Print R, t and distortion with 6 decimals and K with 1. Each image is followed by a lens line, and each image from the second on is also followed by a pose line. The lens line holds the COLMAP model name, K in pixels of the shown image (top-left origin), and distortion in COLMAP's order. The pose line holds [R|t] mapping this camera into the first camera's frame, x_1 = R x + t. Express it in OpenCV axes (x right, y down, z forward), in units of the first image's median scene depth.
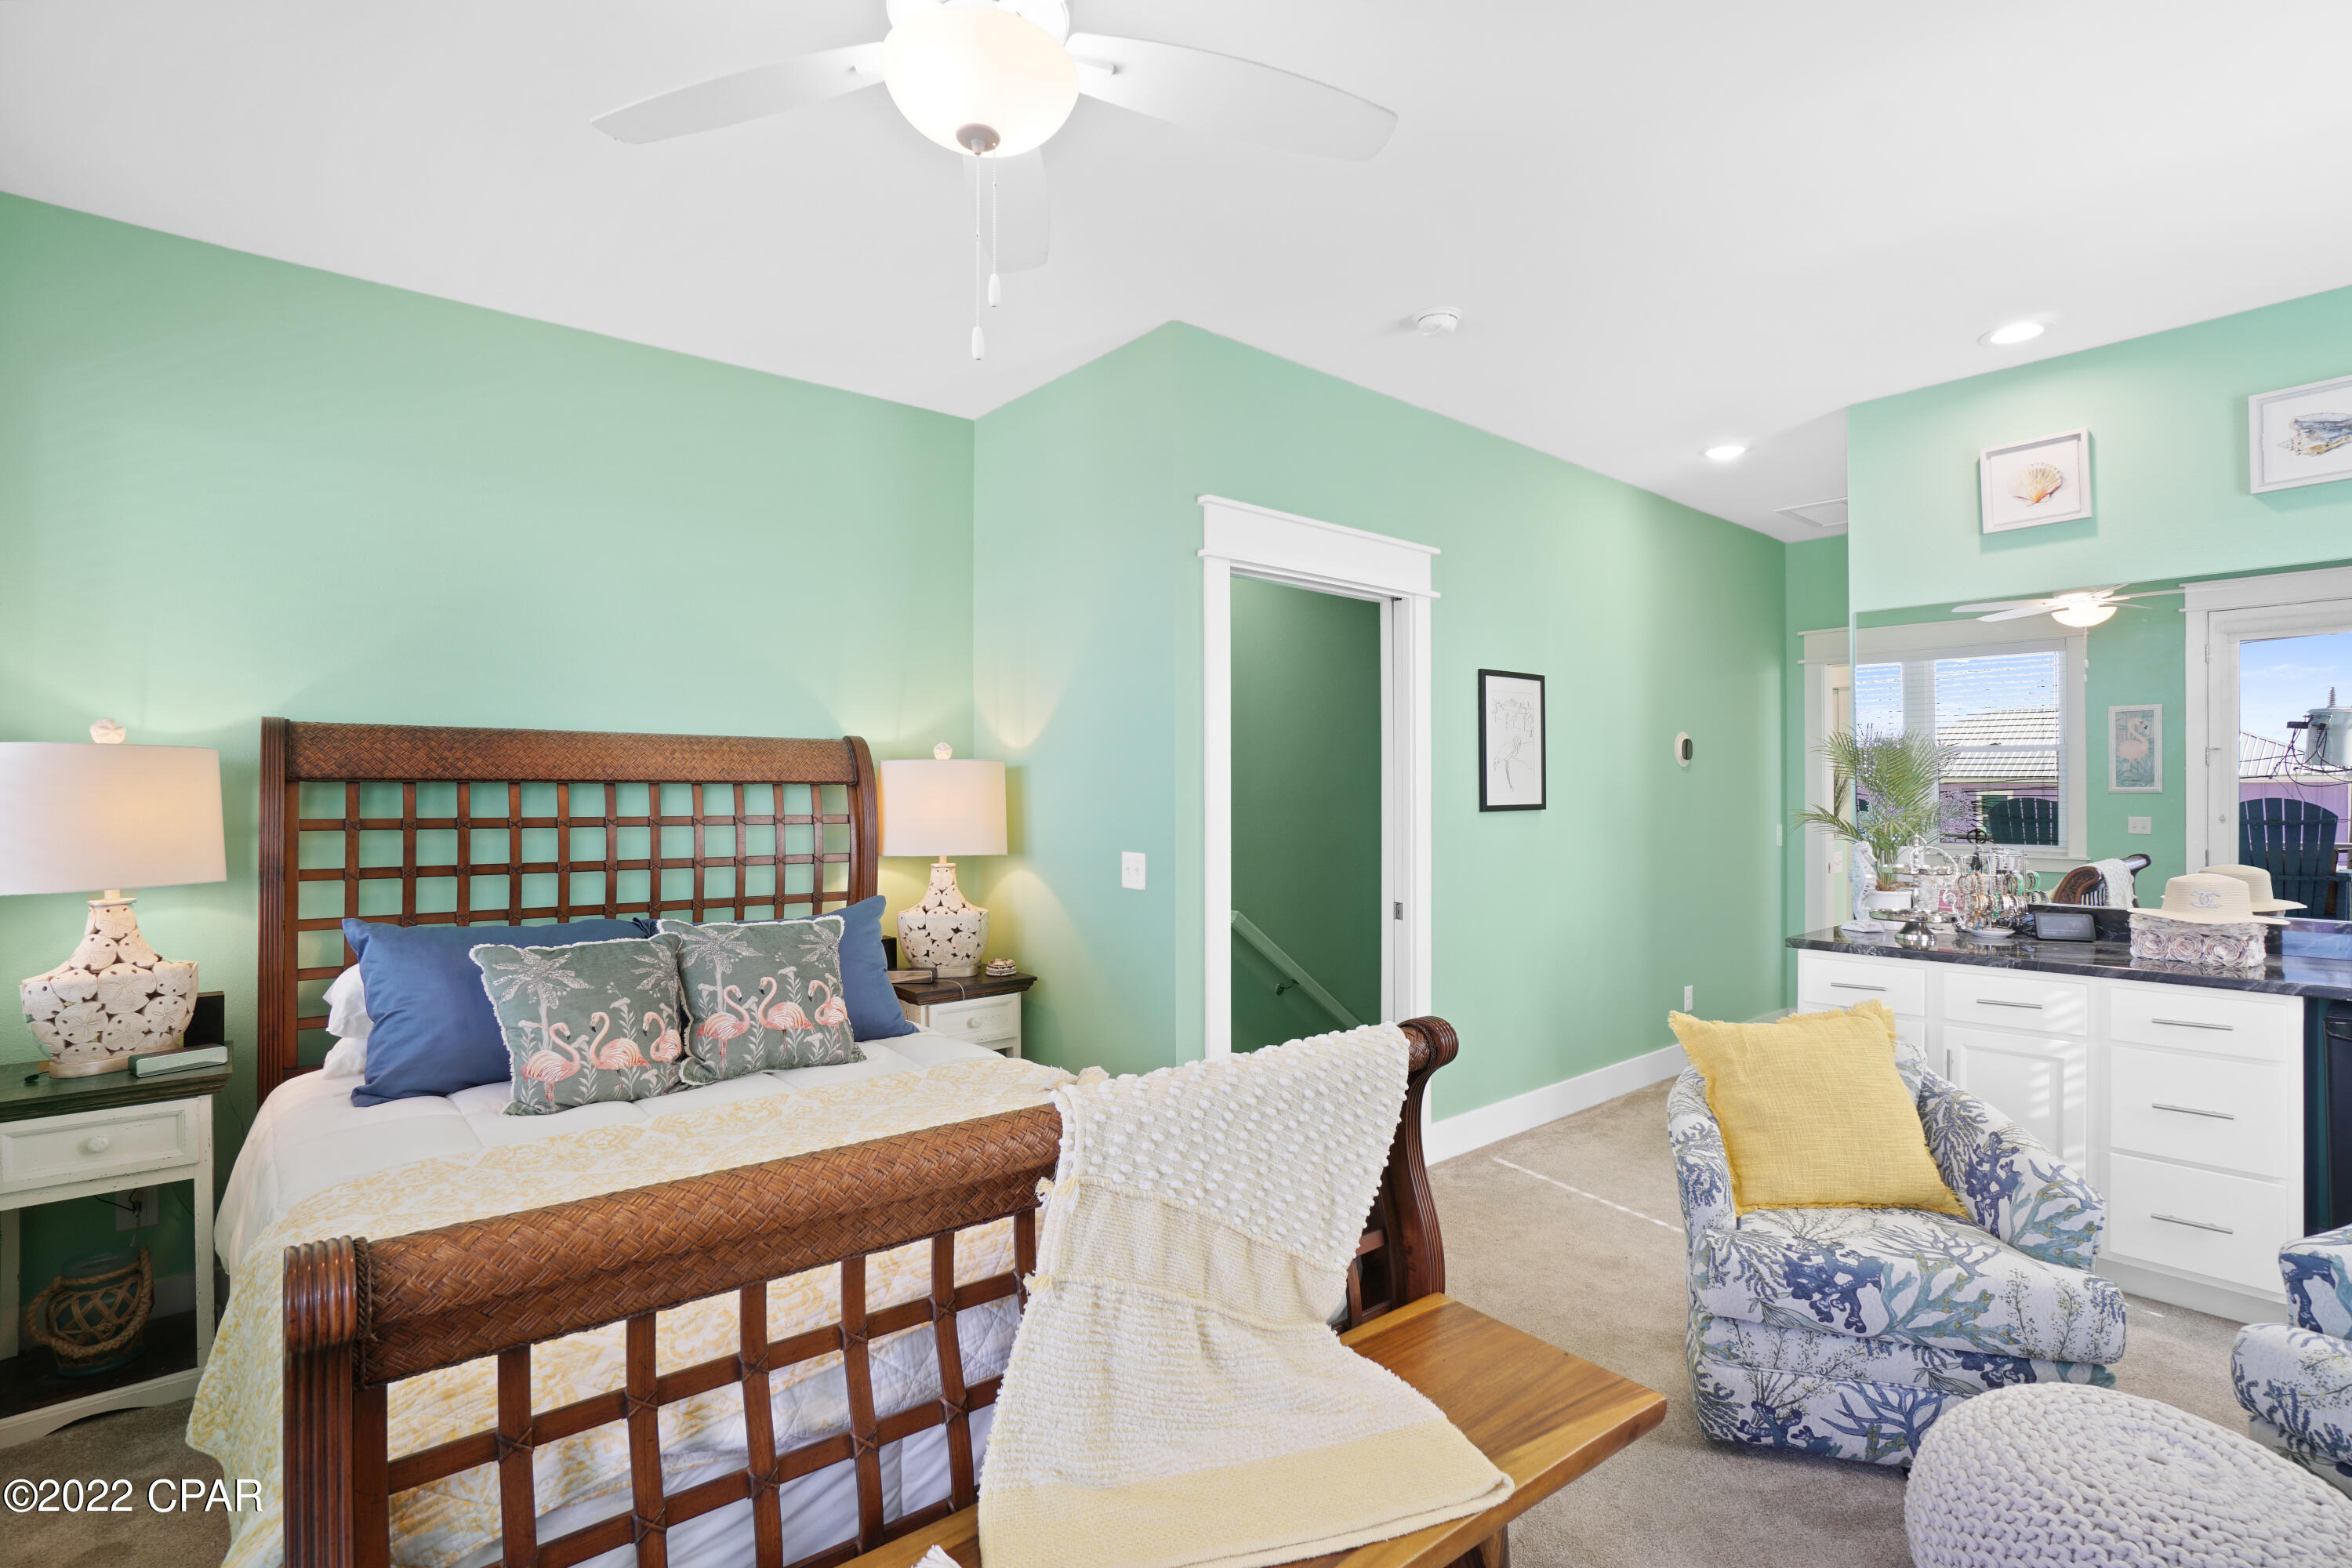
lens RADIAL K [[1065.9, 0, 1160.3], [0, 1065.9, 789.2], [0, 0, 1]] dist [-0.023900, 0.002268]
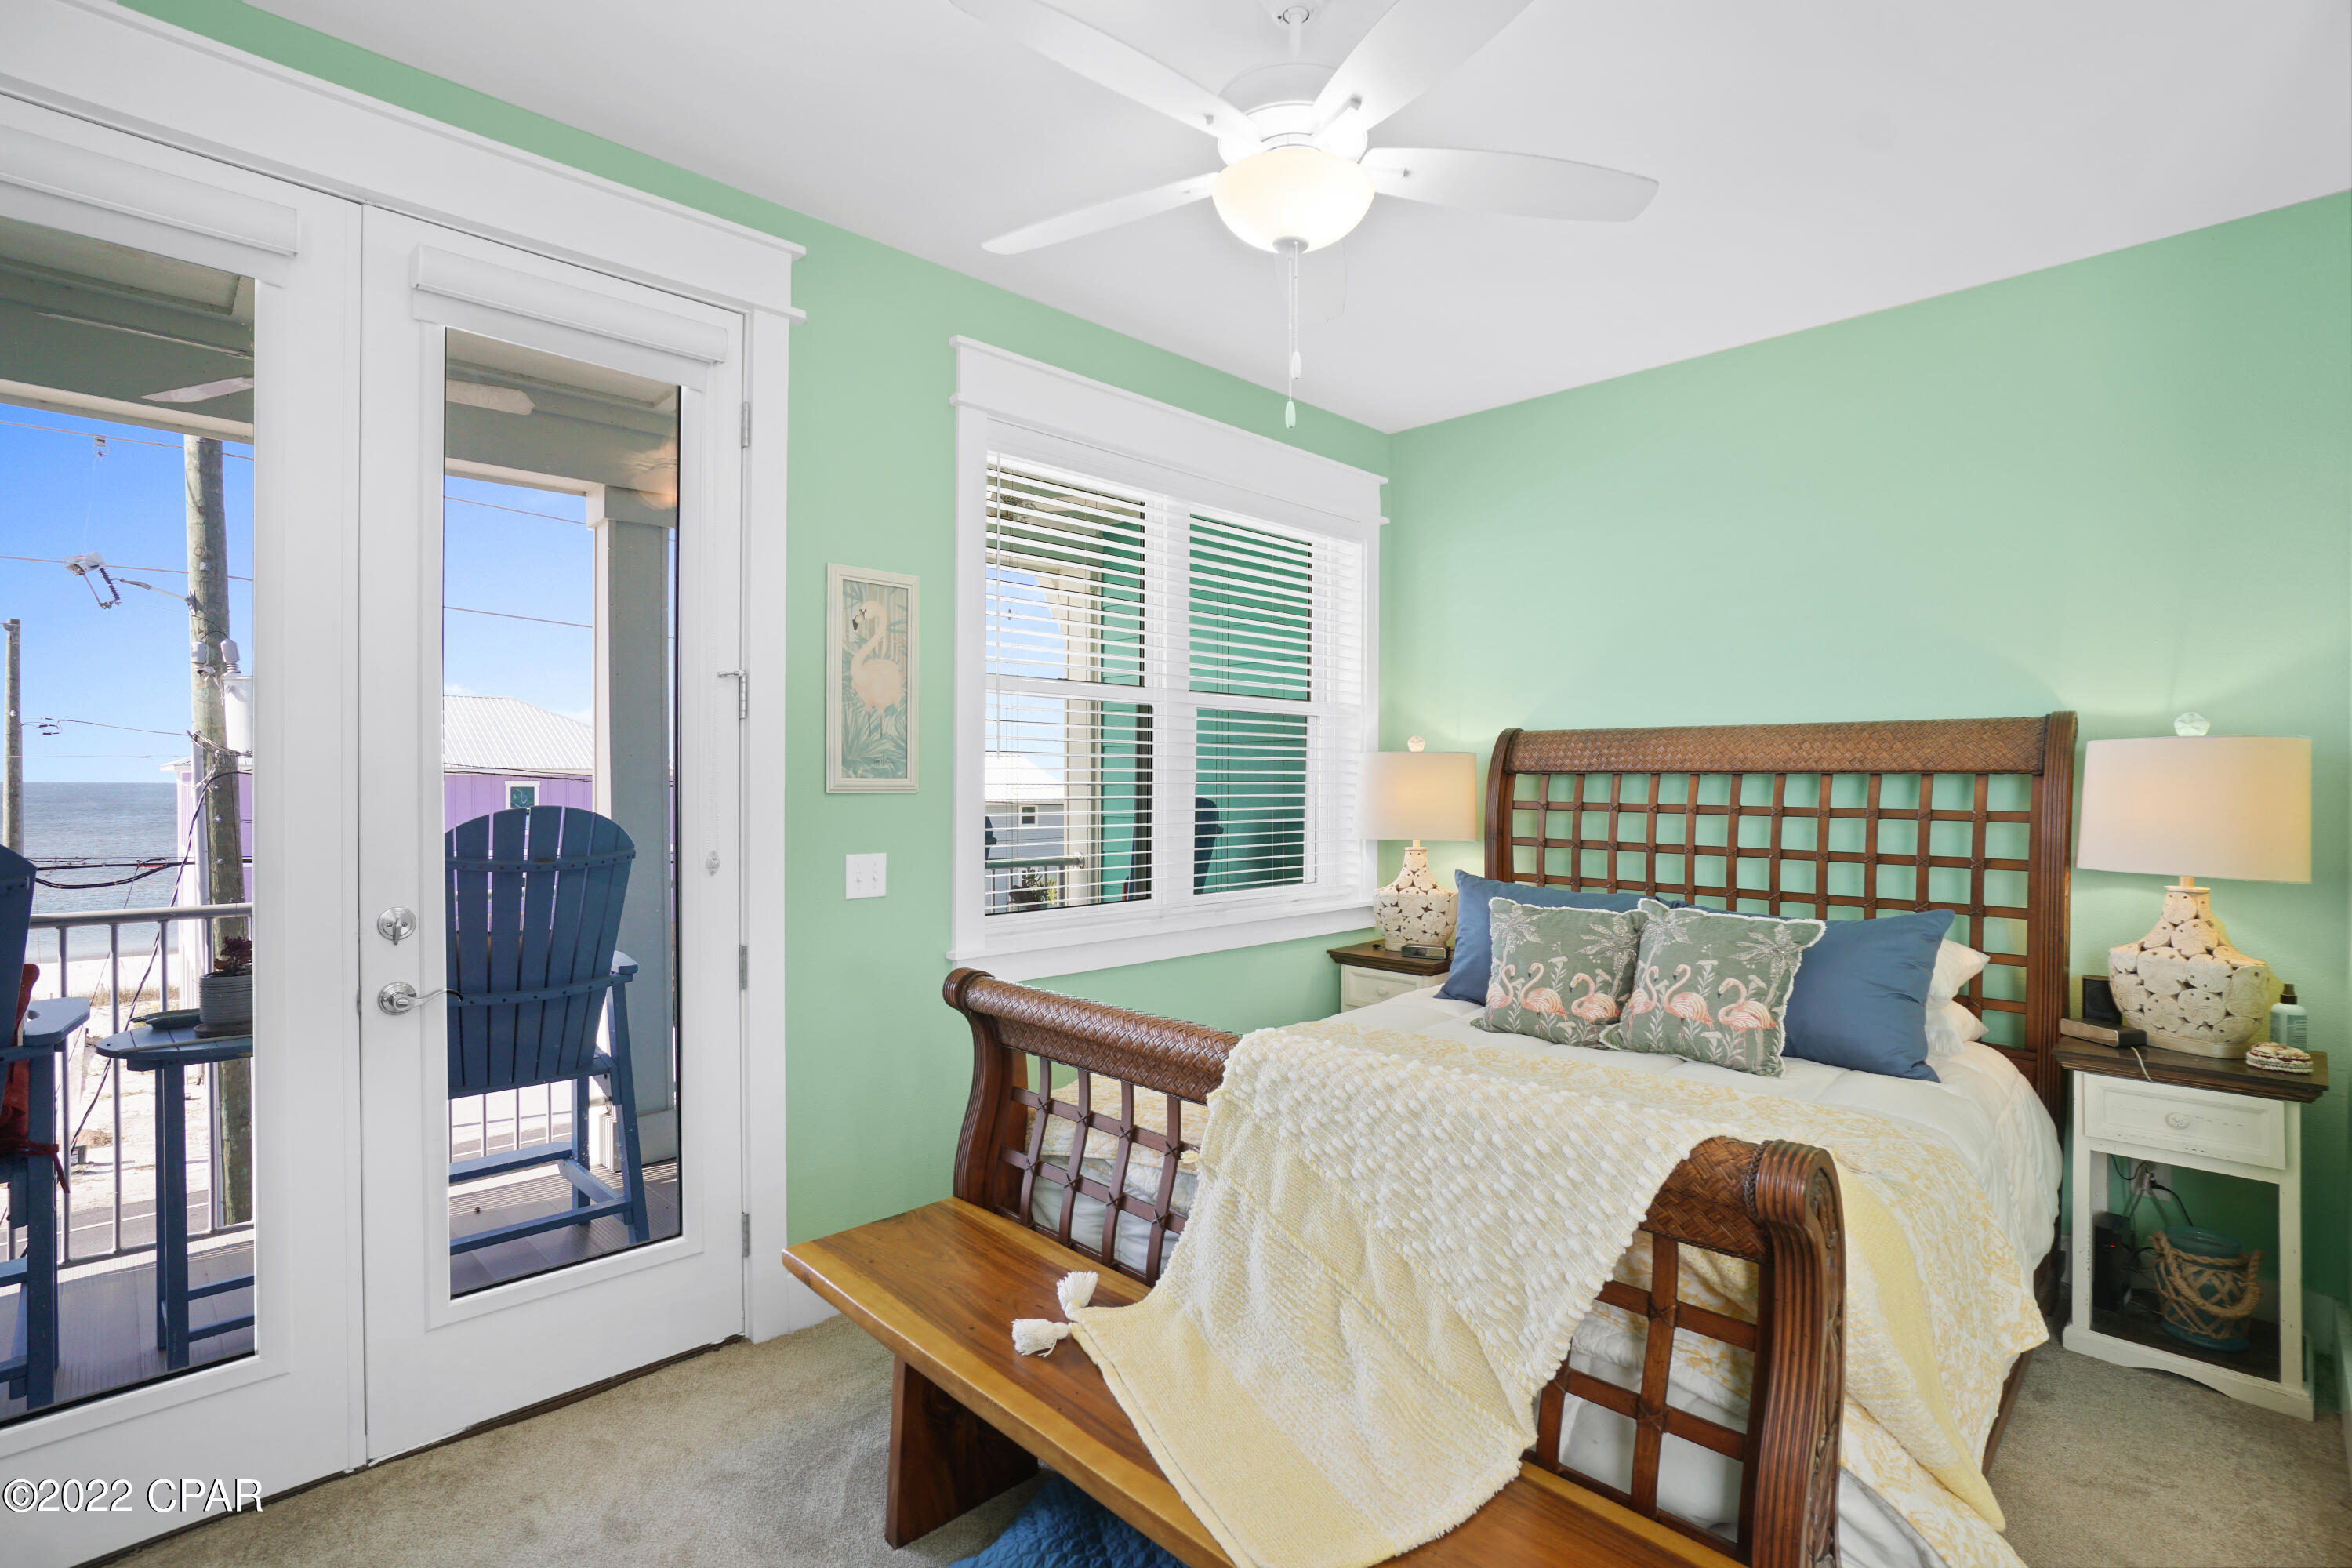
lens RADIAL K [[1065.9, 0, 1185.0], [0, 1065.9, 790.6], [0, 0, 1]] dist [-0.023900, 0.002268]
pose [[0.146157, 0.009638, -0.989215, 0.551317], [-0.000089, 0.999953, 0.009730, 0.001506], [0.989261, -0.001334, 0.146150, 0.379313]]
